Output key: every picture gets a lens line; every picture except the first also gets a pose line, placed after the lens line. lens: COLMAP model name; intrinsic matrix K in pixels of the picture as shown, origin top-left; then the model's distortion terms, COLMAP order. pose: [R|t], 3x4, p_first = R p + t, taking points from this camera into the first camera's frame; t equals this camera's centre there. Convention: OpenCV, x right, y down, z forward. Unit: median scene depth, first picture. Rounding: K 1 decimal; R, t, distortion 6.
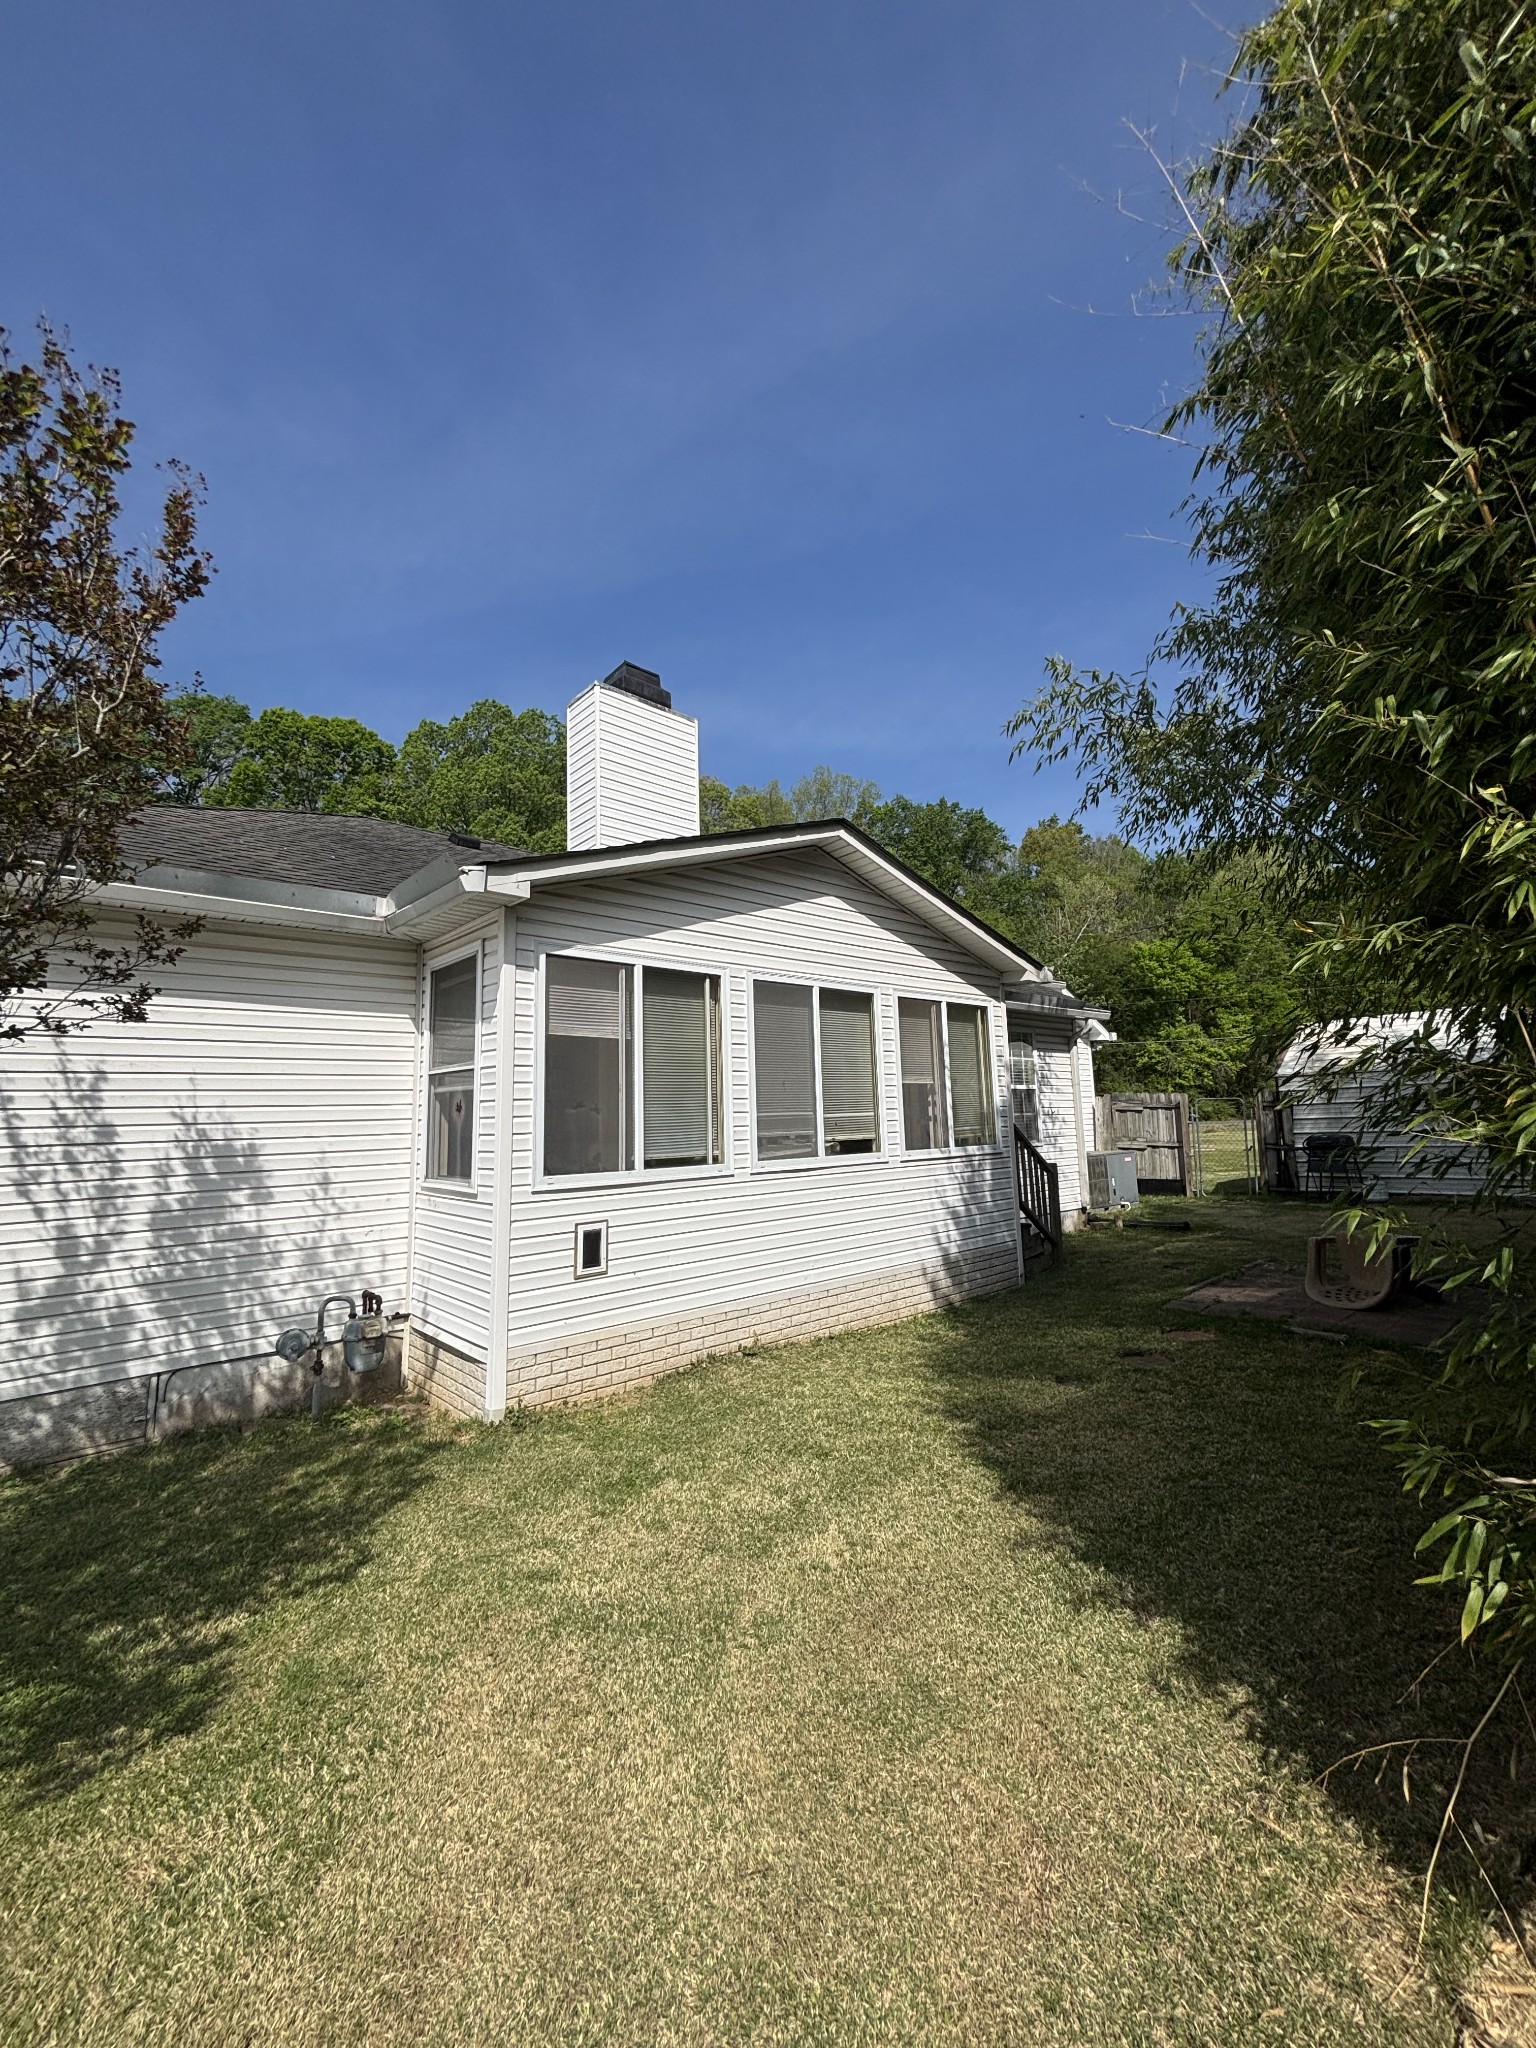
lens RADIAL K [[826.2, 0, 779.2], [0, 826.2, 1020.7], [0, 0, 1]] dist [-0.000198, 0.000032]
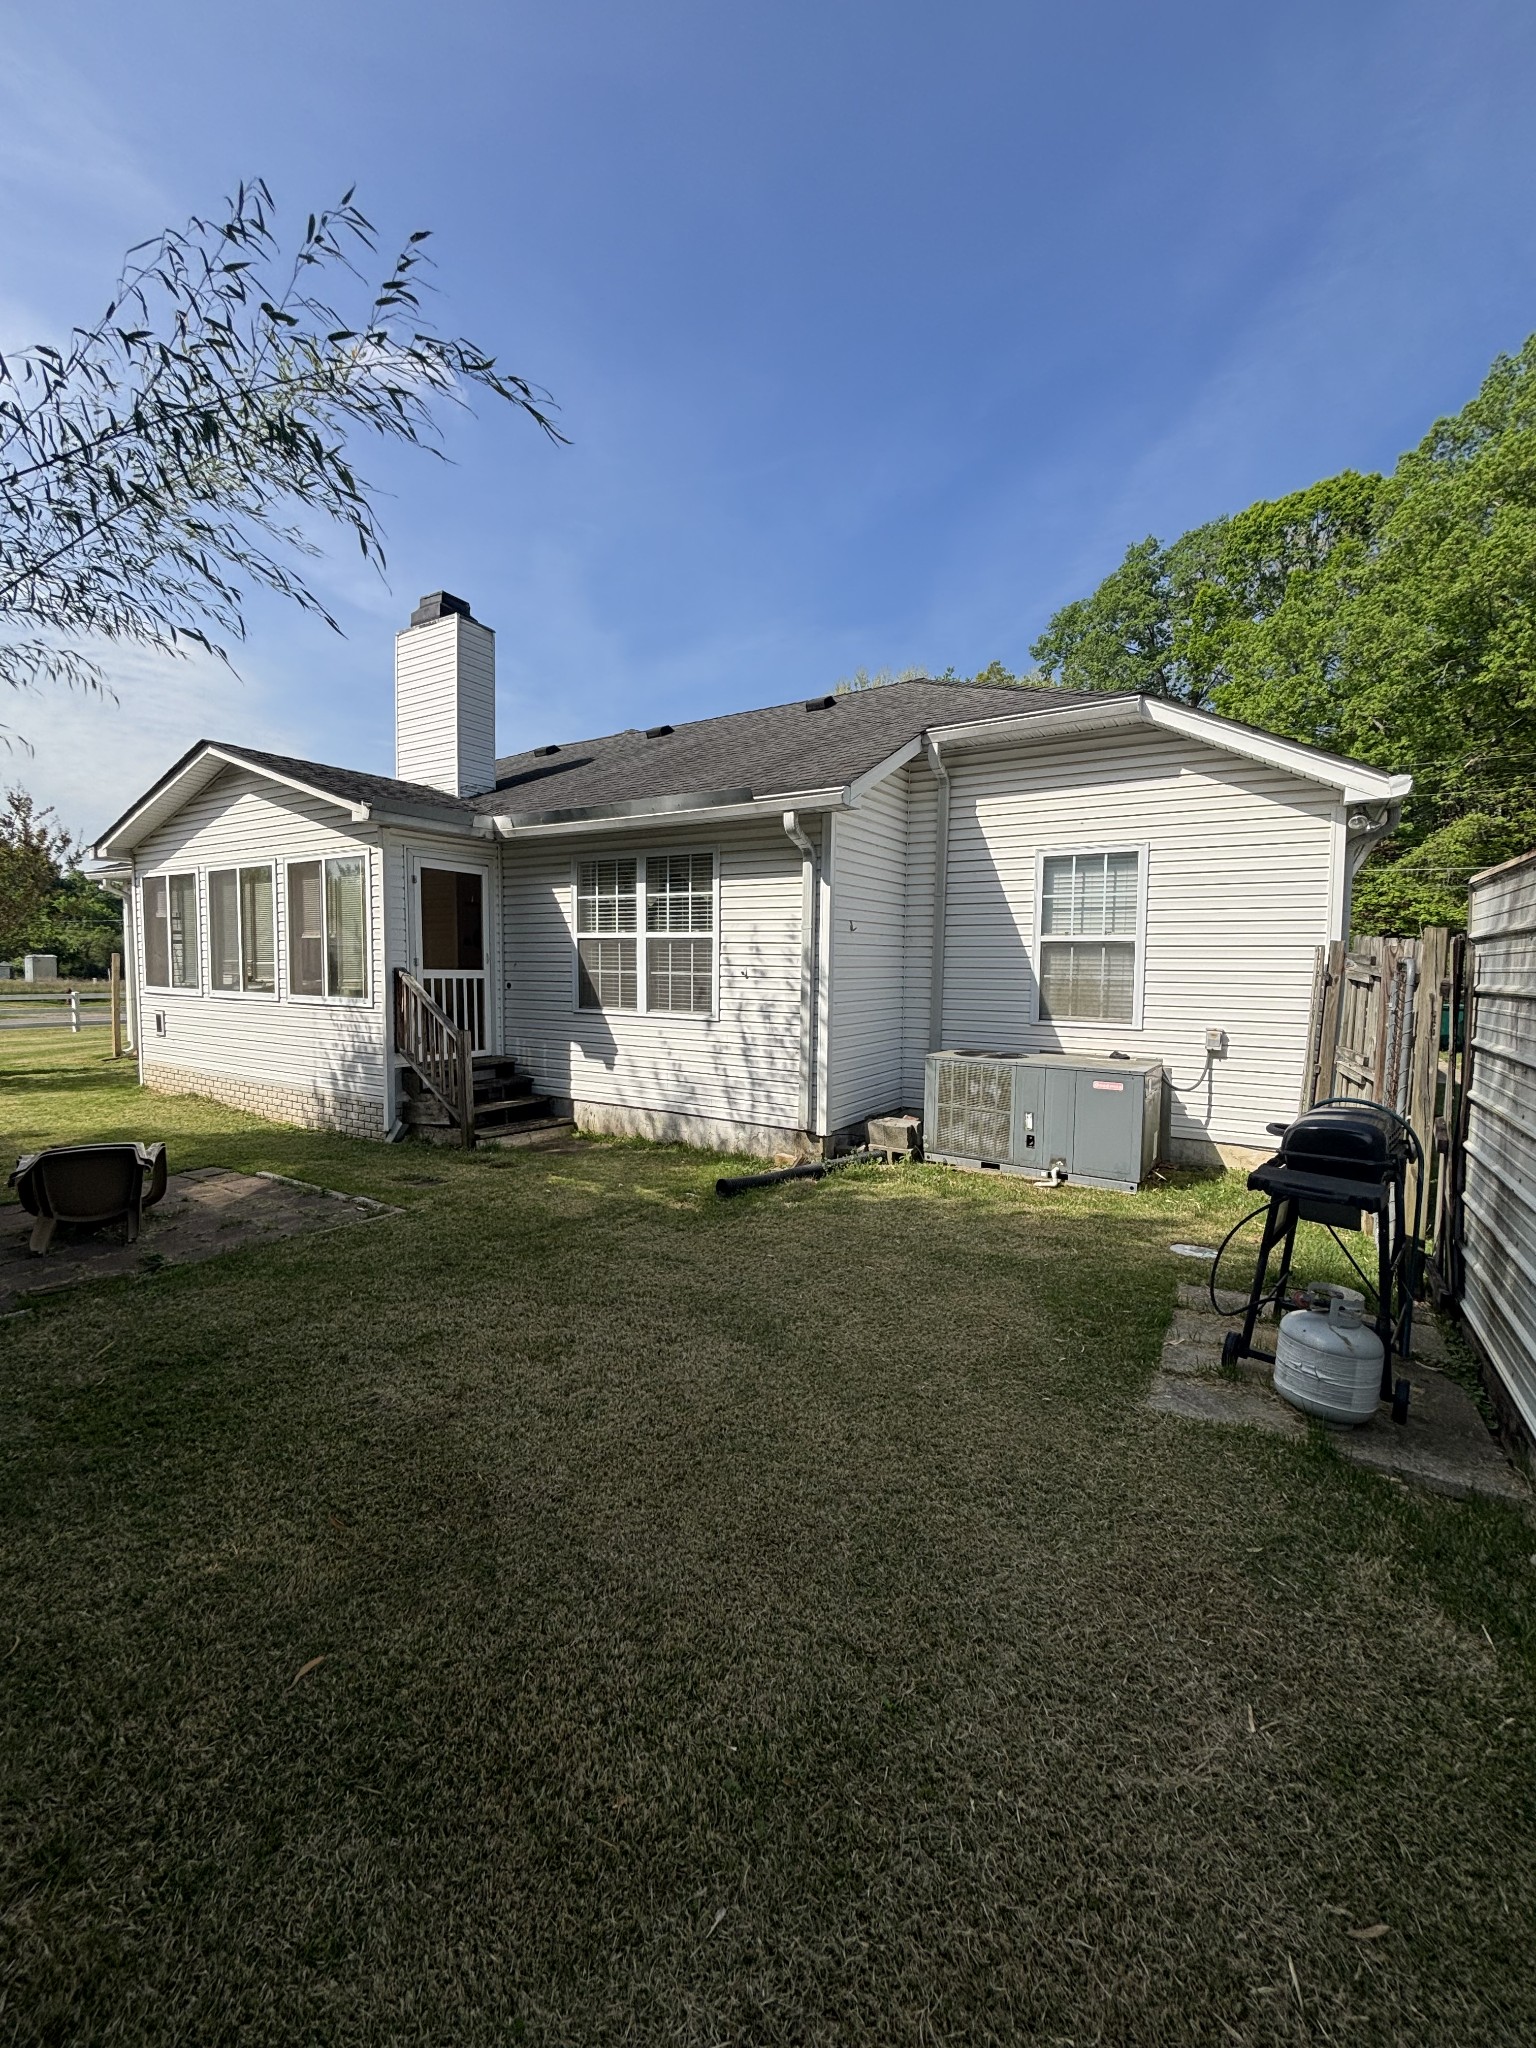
lens RADIAL K [[826.2, 0, 779.2], [0, 826.2, 1020.7], [0, 0, 1]] dist [-0.000198, 0.000032]
pose [[0.282410, 0.100022, -0.954065, 1.876484], [0.100030, 0.986057, 0.132986, 0.131010], [0.954064, -0.132992, 0.268467, 1.676940]]
